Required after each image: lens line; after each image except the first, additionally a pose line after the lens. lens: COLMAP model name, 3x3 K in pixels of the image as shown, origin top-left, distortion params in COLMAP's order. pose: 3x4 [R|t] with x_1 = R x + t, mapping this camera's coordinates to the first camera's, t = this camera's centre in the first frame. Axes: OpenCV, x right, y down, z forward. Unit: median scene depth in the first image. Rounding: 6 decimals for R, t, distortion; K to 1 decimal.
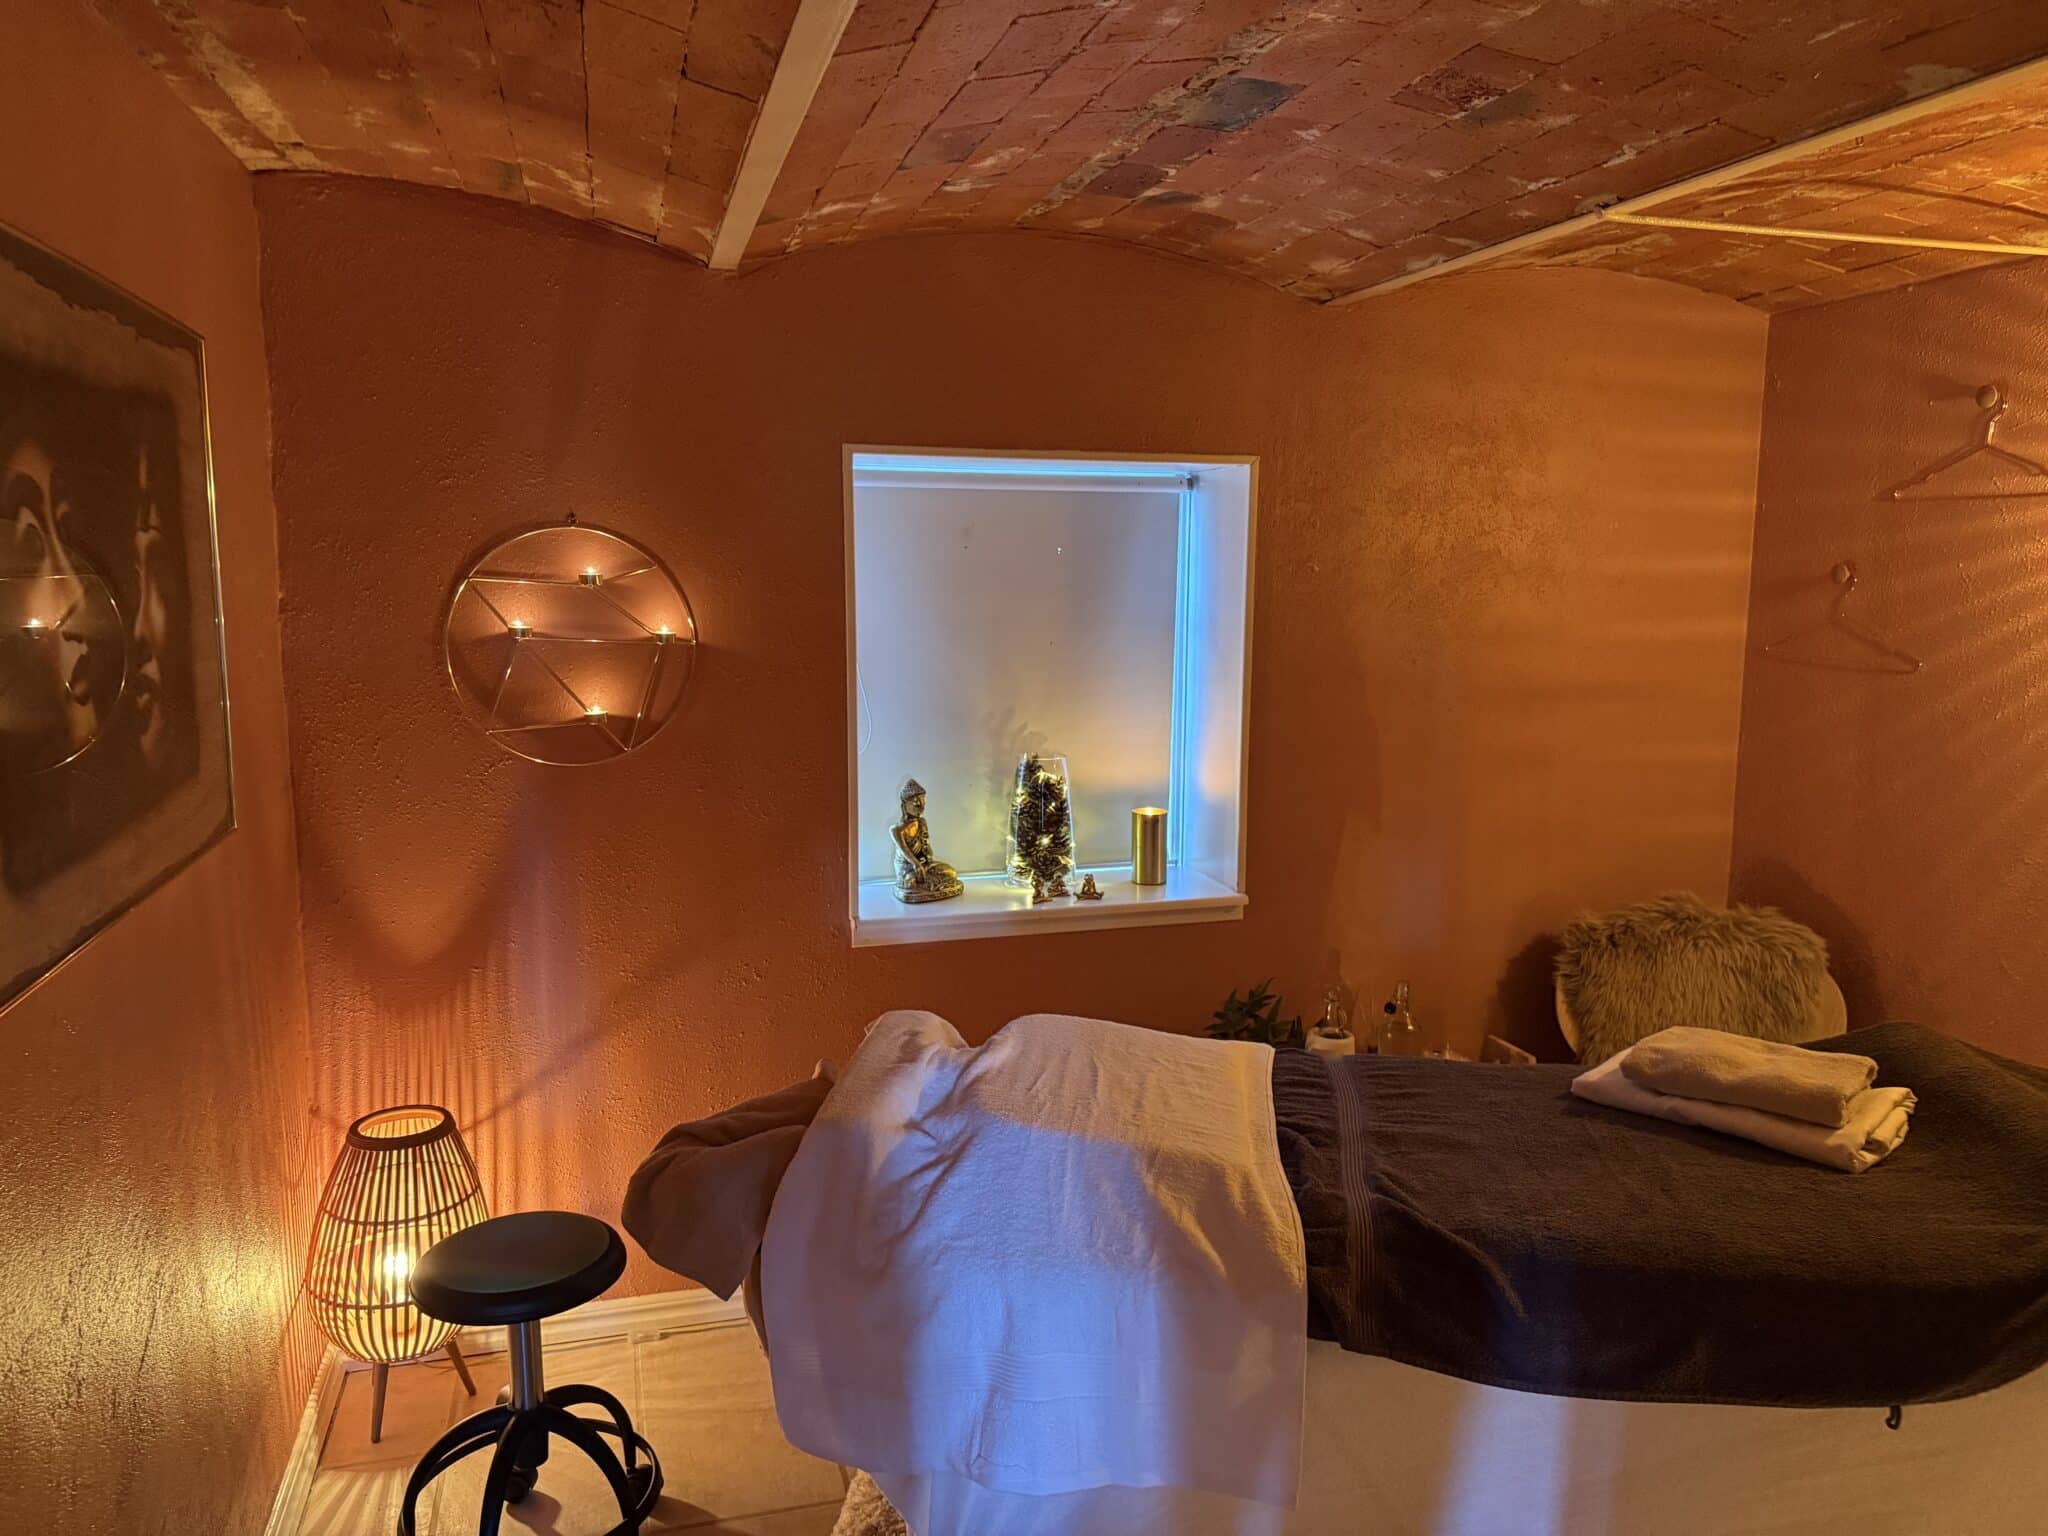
lens RADIAL K [[1446.1, 0, 1024.0], [0, 1446.1, 768.0], [0, 0, 1]] dist [0.010615, -0.009064]
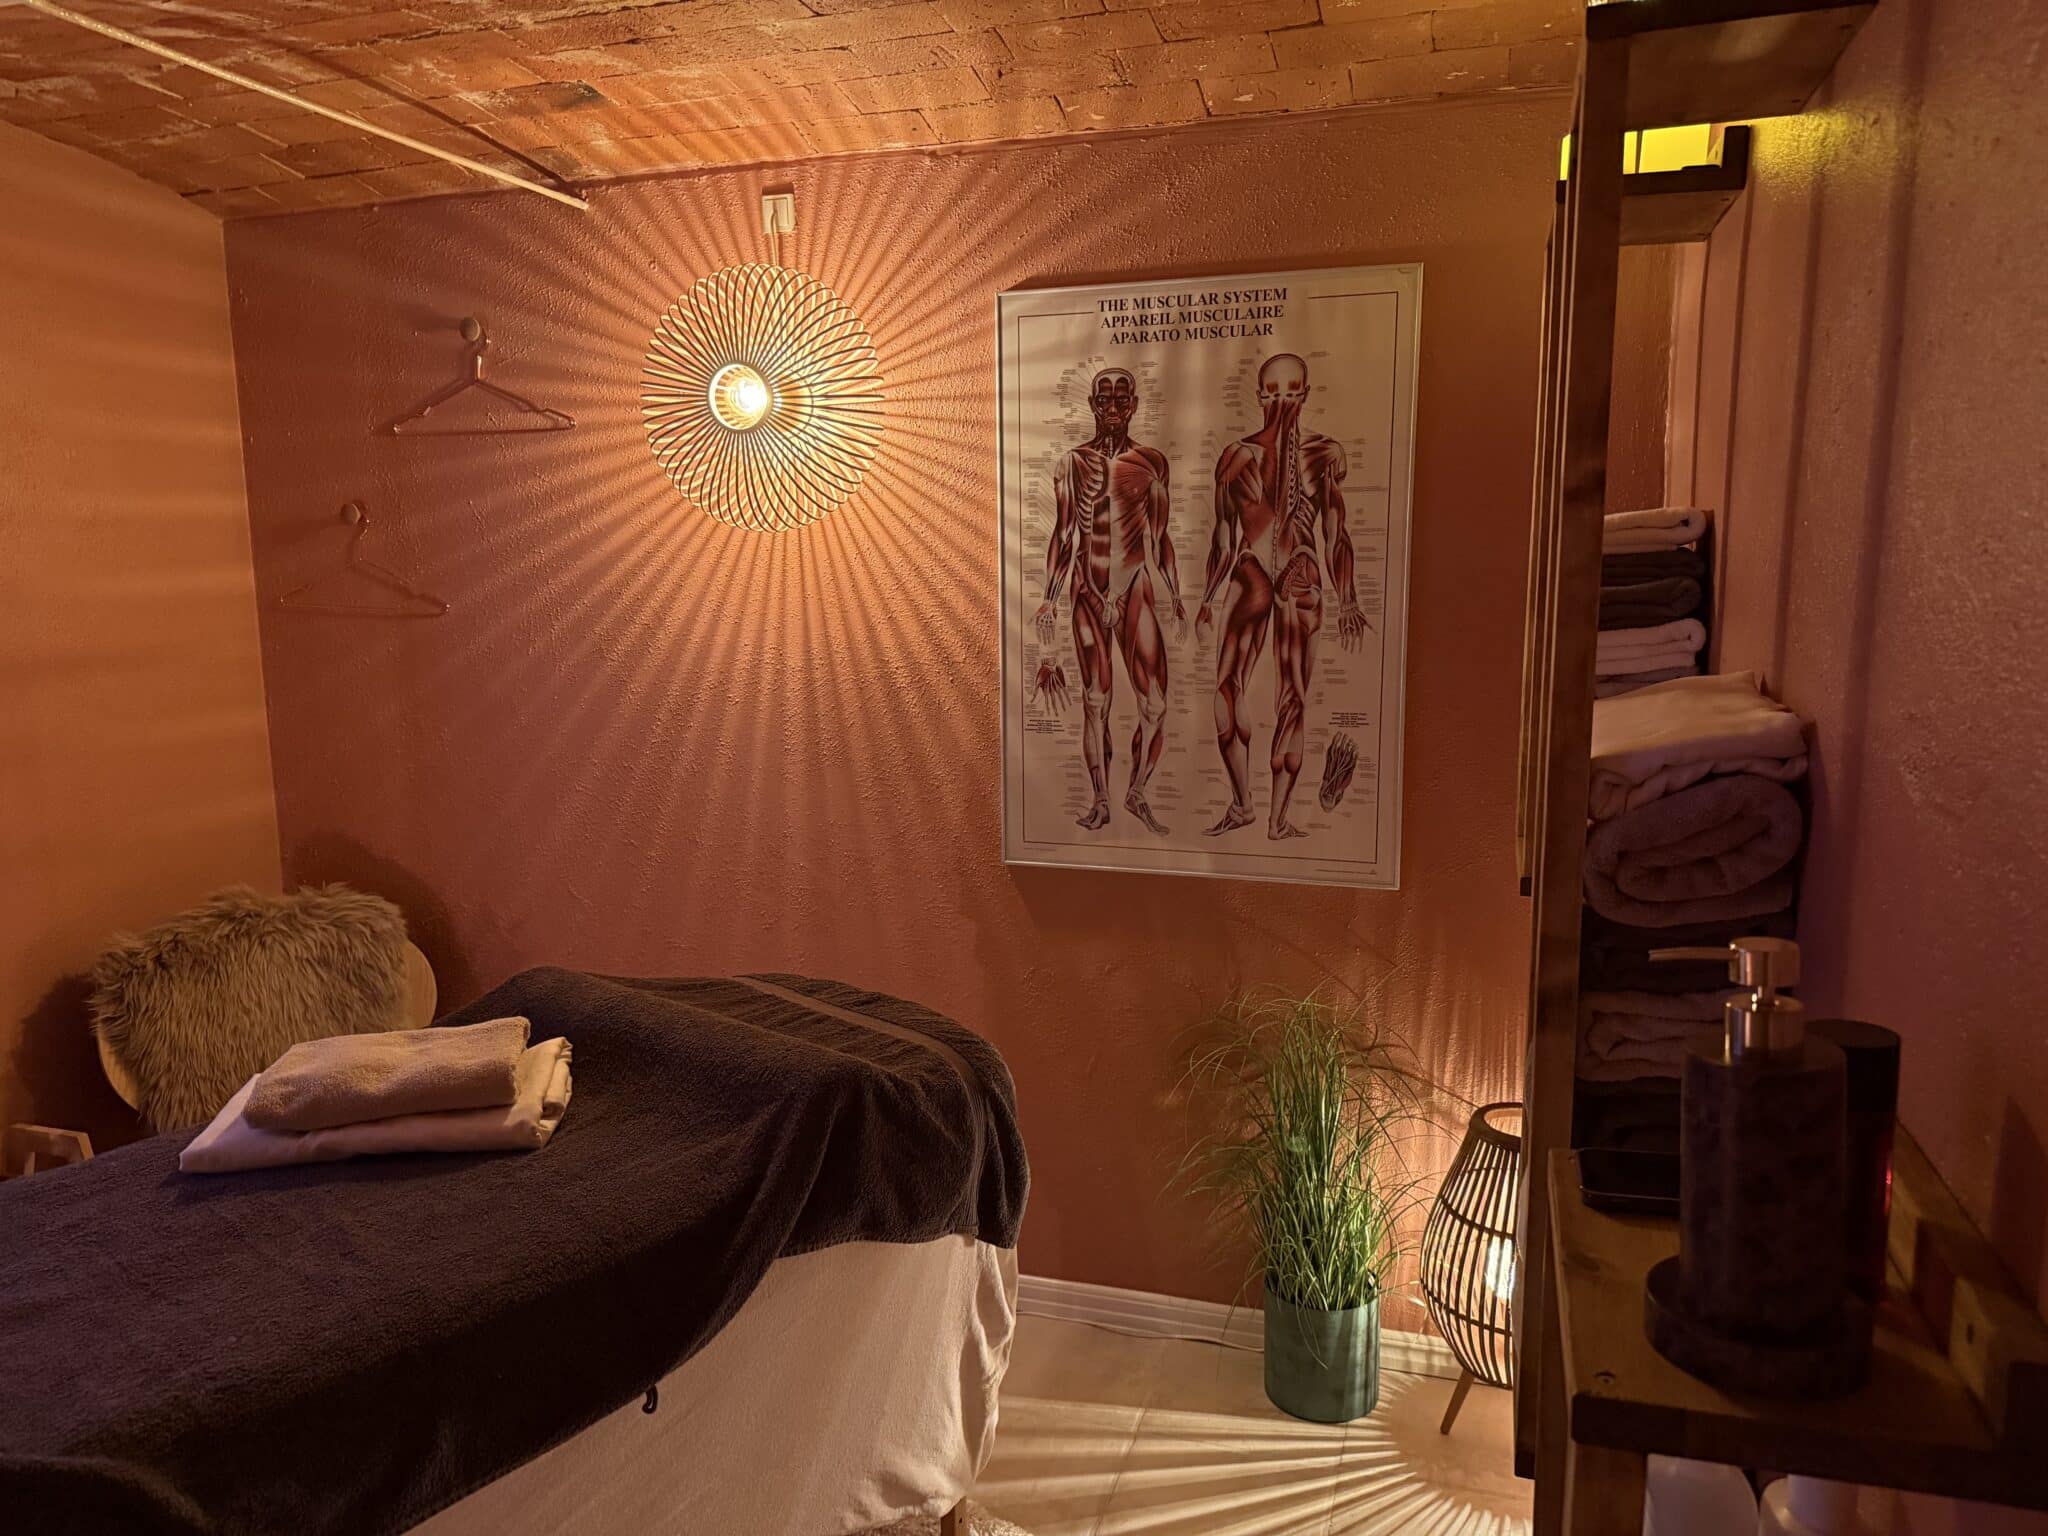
lens RADIAL K [[1446.1, 0, 1024.0], [0, 1446.1, 768.0], [0, 0, 1]] dist [0.010615, -0.009064]
pose [[0.557071, -0.135237, 0.819380, 0.023274], [0.127132, 0.988909, 0.076784, 0.010431], [-0.820676, 0.061395, 0.568086, 0.137708]]
